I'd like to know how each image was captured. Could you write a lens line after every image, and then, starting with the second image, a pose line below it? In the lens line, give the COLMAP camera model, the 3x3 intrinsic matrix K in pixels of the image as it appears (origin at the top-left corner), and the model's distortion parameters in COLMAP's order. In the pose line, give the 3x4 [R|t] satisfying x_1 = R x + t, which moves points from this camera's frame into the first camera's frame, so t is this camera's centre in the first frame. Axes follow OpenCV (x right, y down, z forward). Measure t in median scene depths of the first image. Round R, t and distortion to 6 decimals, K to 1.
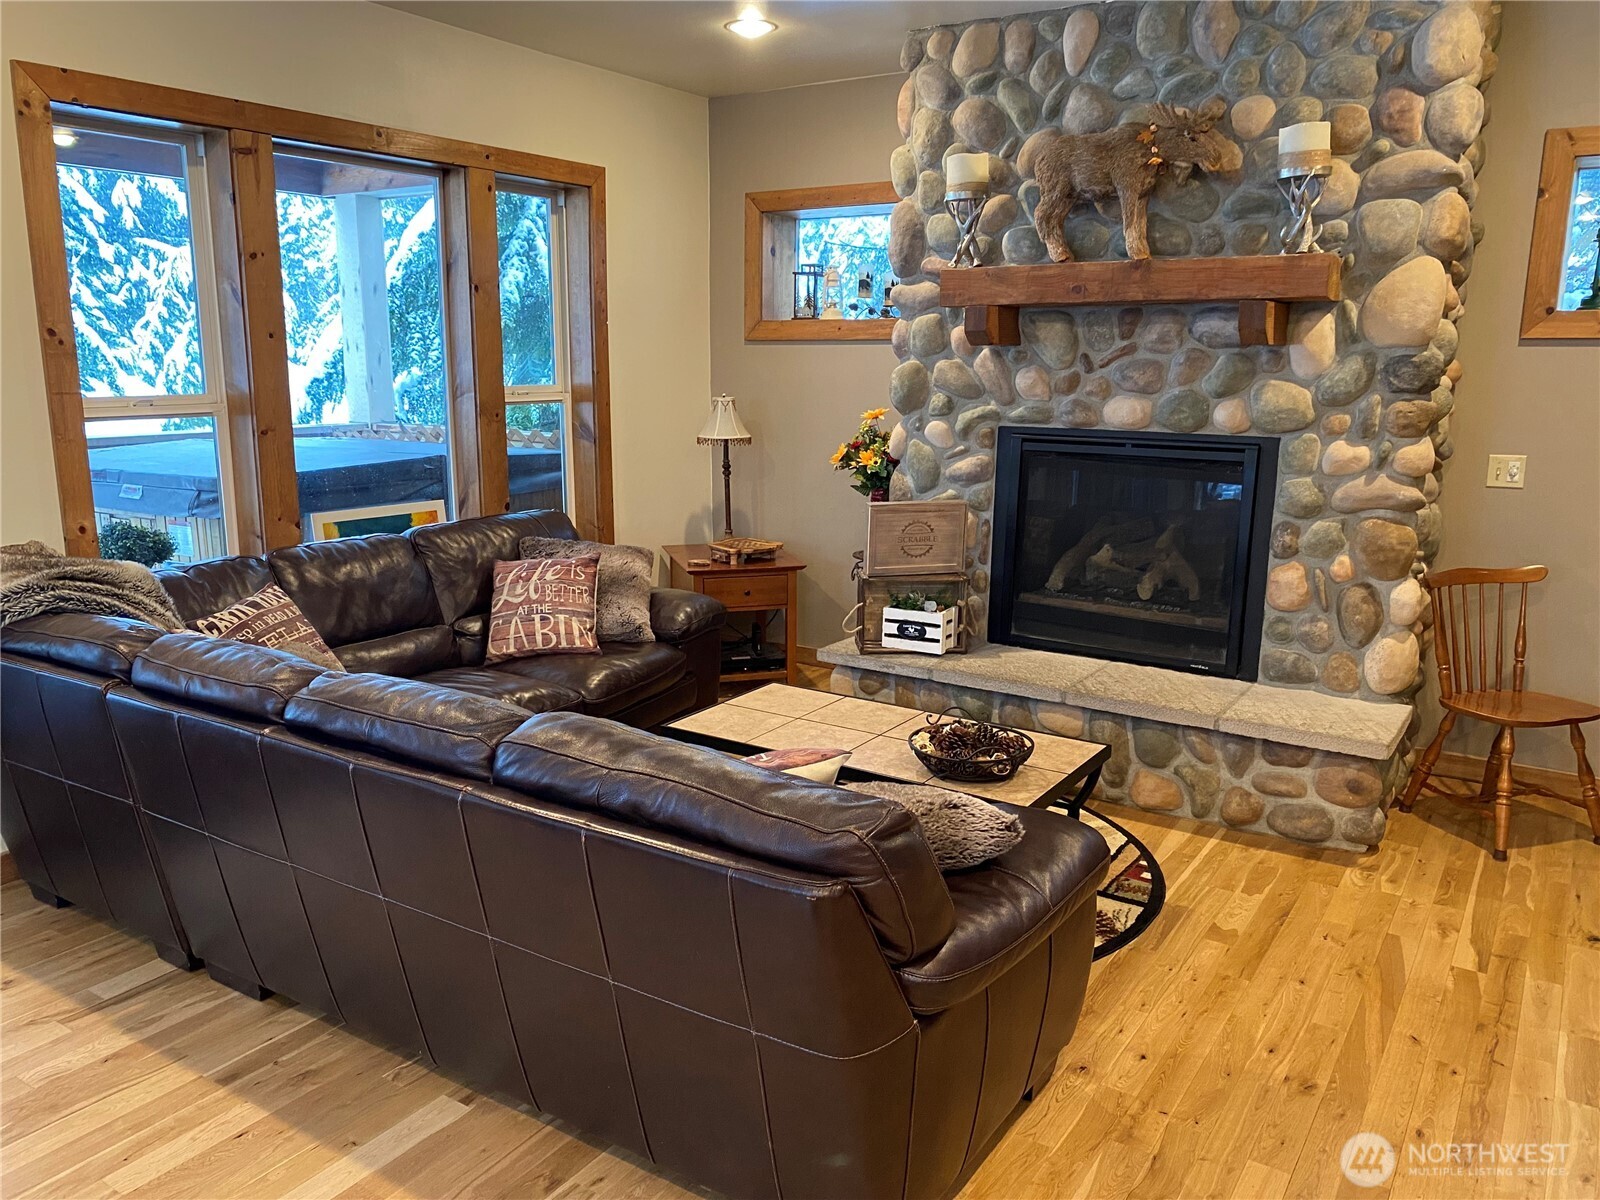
lens RADIAL K [[1207.1, 0, 801.1], [0, 1207.1, 602.6], [0, 0, 1]] dist [0.026541, -0.036460]
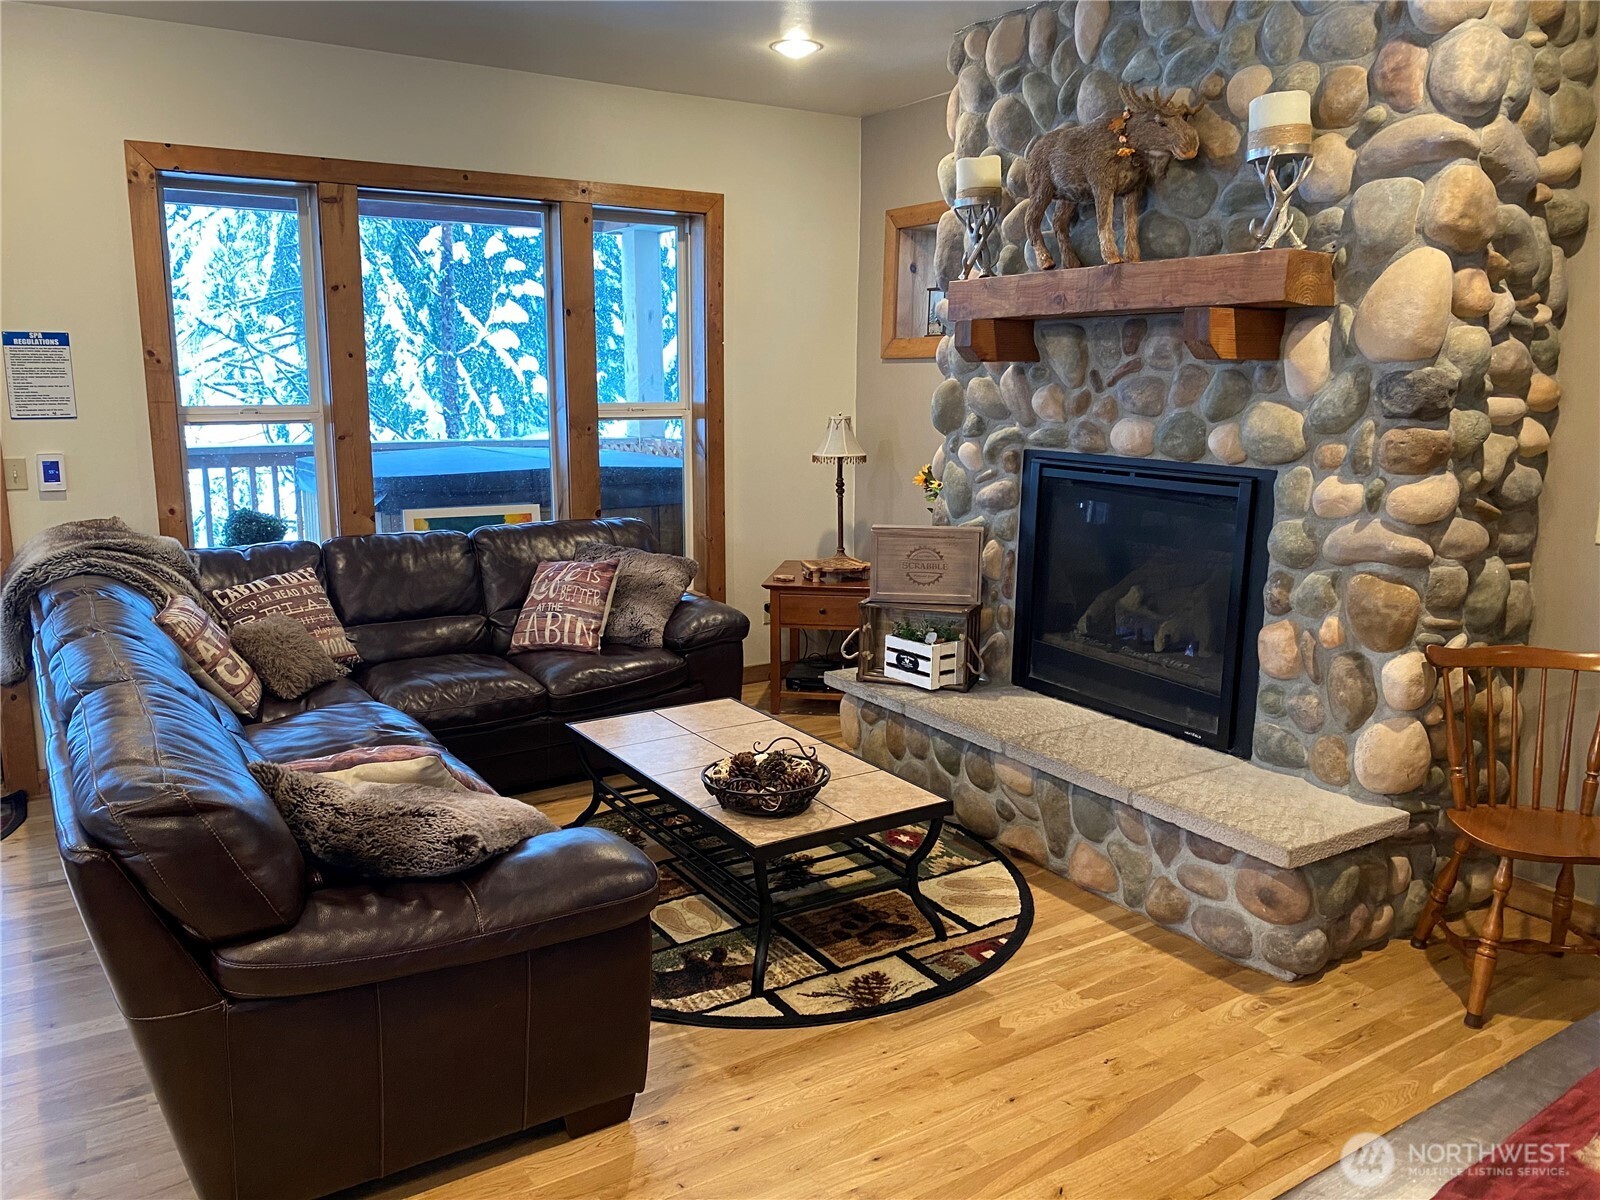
lens RADIAL K [[1207.1, 0, 798.7], [0, 1207.1, 599.6], [0, 0, 1]] dist [0.026541, -0.036460]
pose [[0.912368, 0.075212, -0.402403, 0.433232], [-0.083124, 0.996537, -0.002207, -0.017962], [0.400843, 0.035463, 0.915460, 0.105735]]
